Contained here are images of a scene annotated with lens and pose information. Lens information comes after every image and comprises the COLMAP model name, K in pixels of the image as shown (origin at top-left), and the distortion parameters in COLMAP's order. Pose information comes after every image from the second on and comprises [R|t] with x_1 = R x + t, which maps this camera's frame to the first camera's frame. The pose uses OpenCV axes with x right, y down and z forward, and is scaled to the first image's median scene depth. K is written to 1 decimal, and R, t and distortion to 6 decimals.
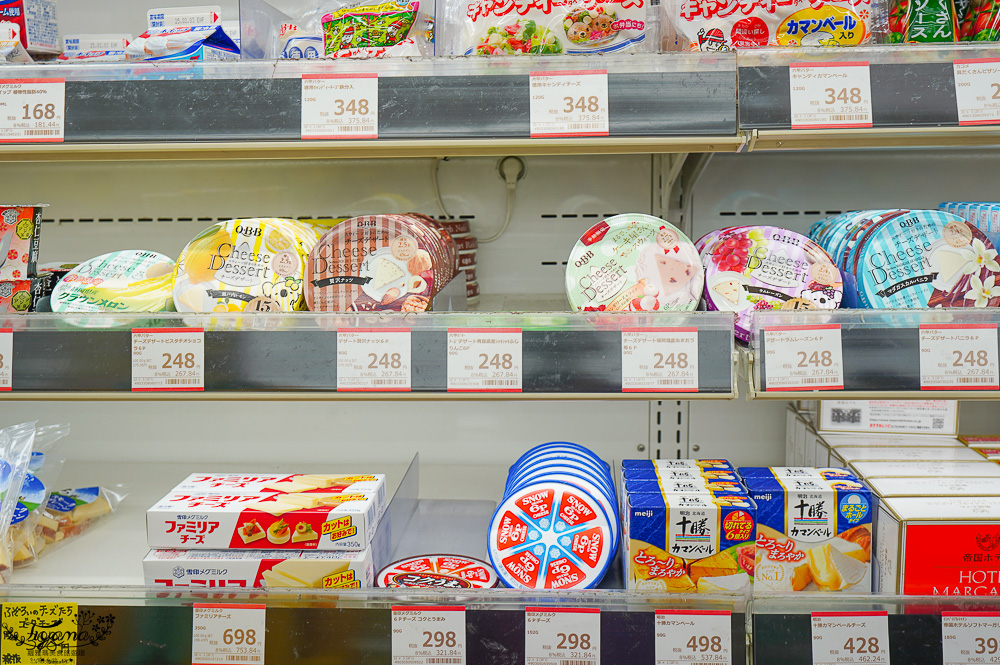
lens RADIAL K [[873.2, 0, 500.8], [0, 873.2, 333.2], [0, 0, 1]] dist [-0.004344, -0.001045]
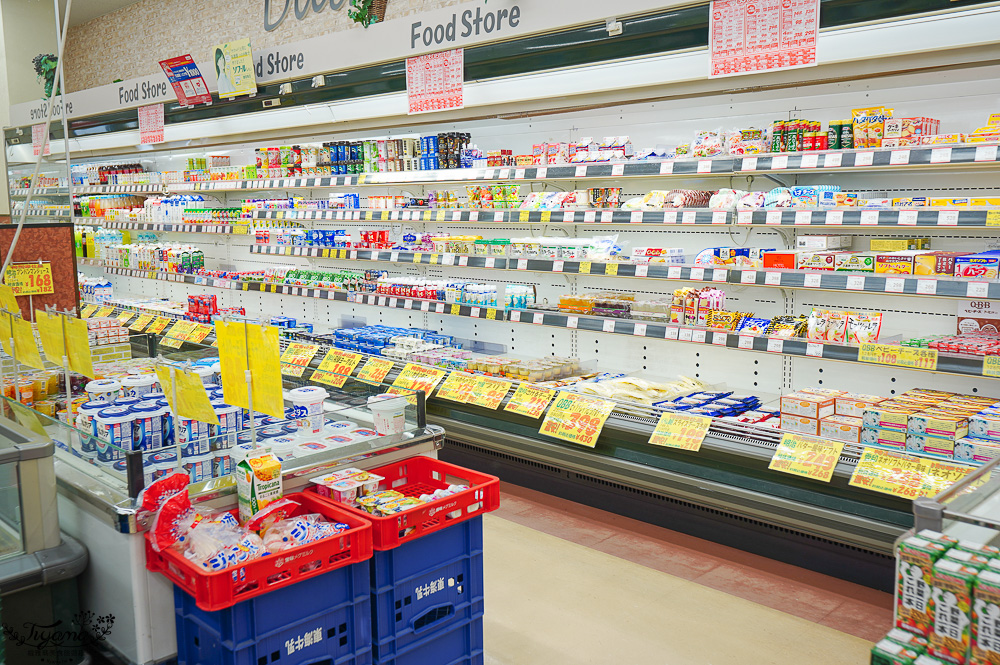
lens RADIAL K [[873.2, 0, 500.6], [0, 873.2, 332.5], [0, 0, 1]] dist [-0.004344, -0.001045]
pose [[0.738991, 0.101493, -0.666027, 2.570658], [-0.094251, 0.994440, 0.046963, 0.550990], [0.667090, 0.028068, 0.744448, -3.418613]]
